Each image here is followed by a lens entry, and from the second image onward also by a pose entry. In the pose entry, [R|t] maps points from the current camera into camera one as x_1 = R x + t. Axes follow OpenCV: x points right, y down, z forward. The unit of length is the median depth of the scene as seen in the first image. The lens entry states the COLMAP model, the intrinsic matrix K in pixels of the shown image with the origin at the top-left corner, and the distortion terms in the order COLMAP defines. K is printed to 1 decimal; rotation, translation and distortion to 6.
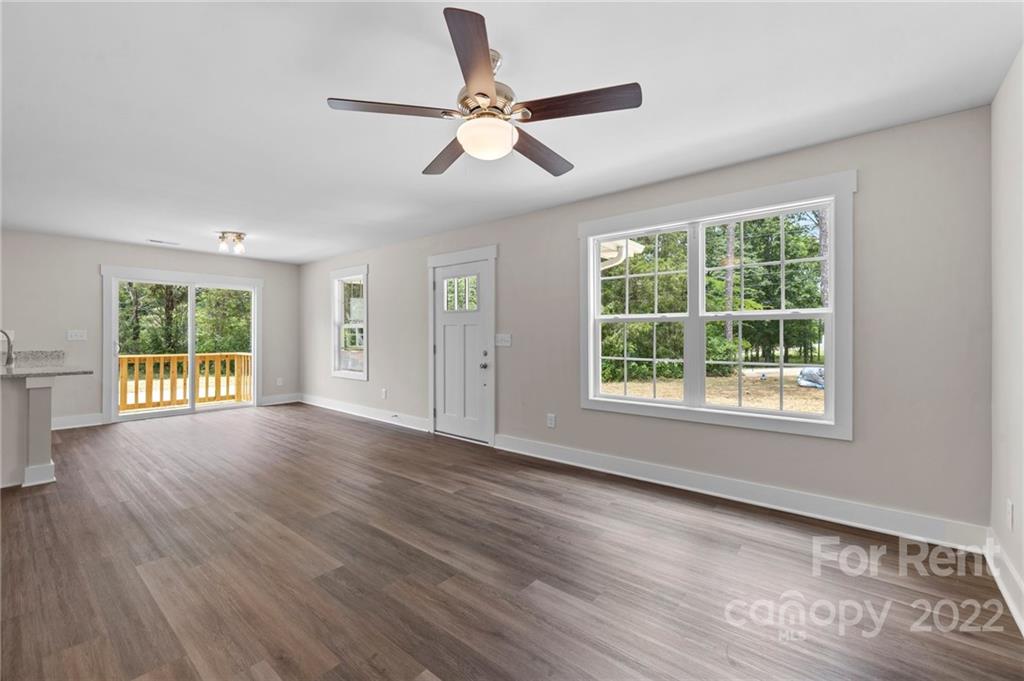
lens RADIAL K [[430.5, 0, 508.4], [0, 430.5, 337.4], [0, 0, 1]] dist [0.001209, -0.000170]
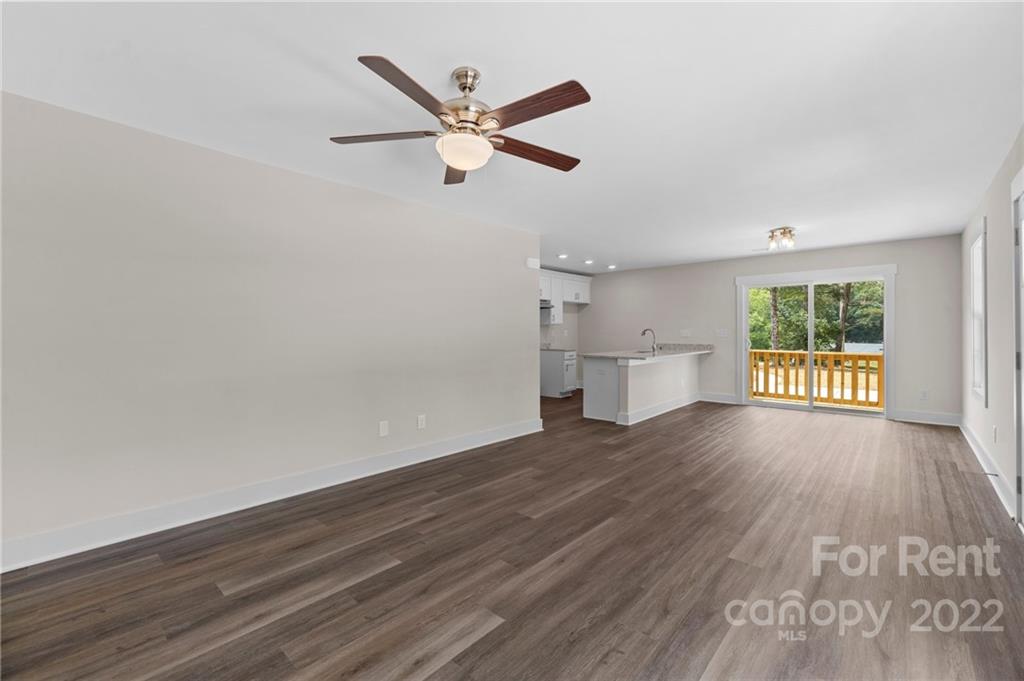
lens RADIAL K [[430.5, 0, 507.0], [0, 430.5, 334.0], [0, 0, 1]] dist [0.001209, -0.000170]
pose [[-0.045458, 0.001716, -0.998965, 0.624685], [-0.004638, 0.999987, 0.001929, -0.004026], [0.998955, 0.004721, -0.045450, 0.708888]]
